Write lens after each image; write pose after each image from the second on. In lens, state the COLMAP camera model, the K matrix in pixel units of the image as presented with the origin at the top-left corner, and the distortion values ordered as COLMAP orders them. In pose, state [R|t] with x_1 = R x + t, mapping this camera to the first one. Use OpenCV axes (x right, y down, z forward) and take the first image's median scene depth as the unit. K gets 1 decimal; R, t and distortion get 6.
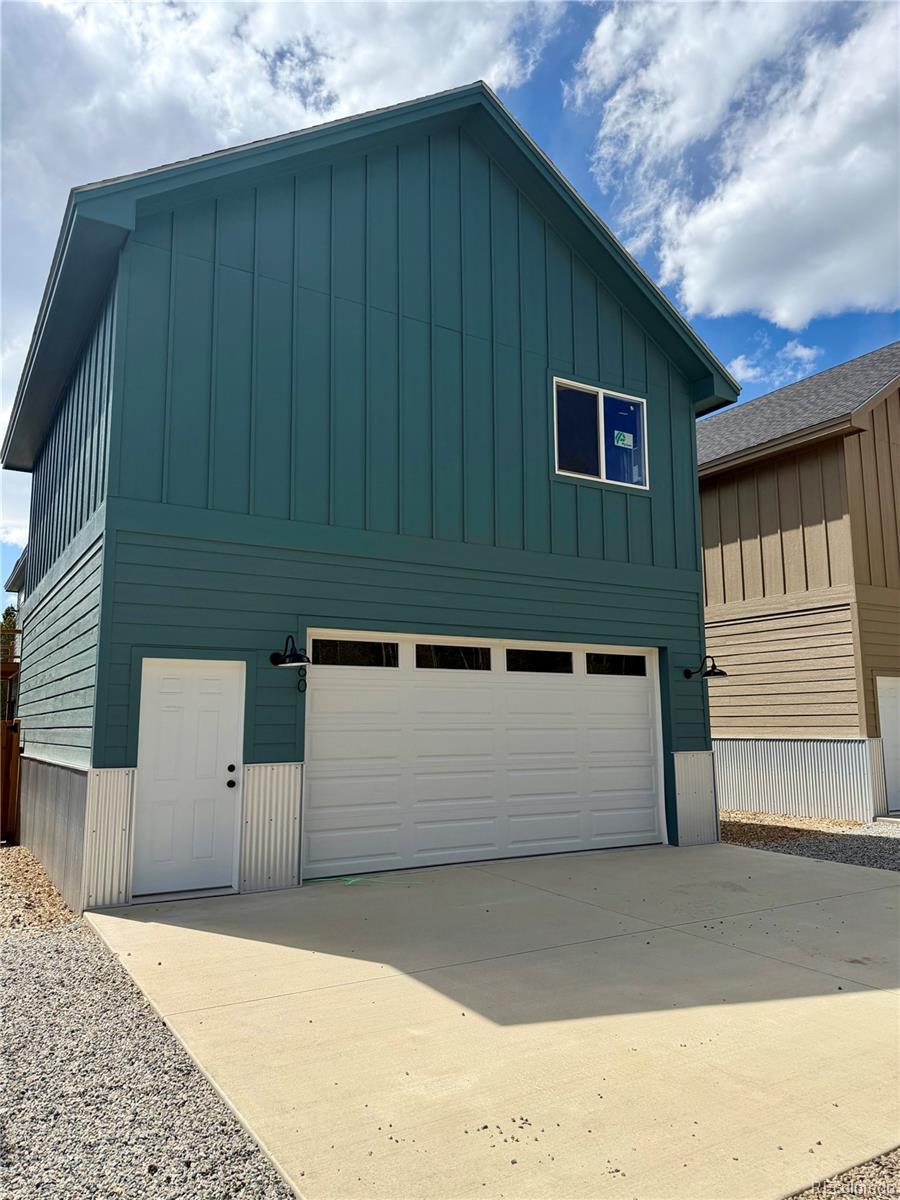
lens RADIAL K [[853.0, 0, 445.3], [0, 853.0, 599.7], [0, 0, 1]] dist [0.003873, -0.000894]
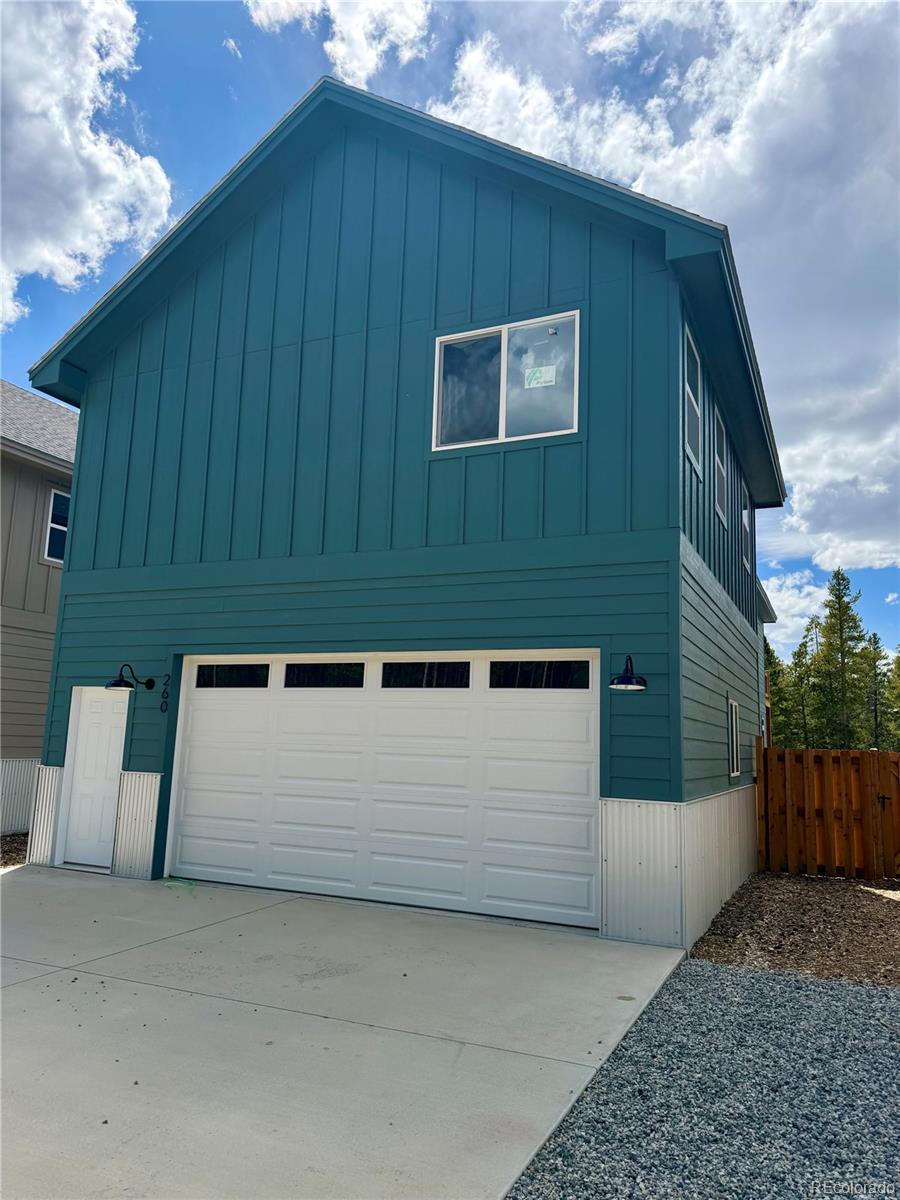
lens RADIAL K [[853.0, 0, 447.5], [0, 853.0, 600.1], [0, 0, 1]] dist [0.003873, -0.000894]
pose [[0.565028, -0.117140, -0.816714, 0.846336], [0.084218, 0.992888, -0.084144, 0.073679], [0.820762, -0.021239, 0.570875, 0.552741]]
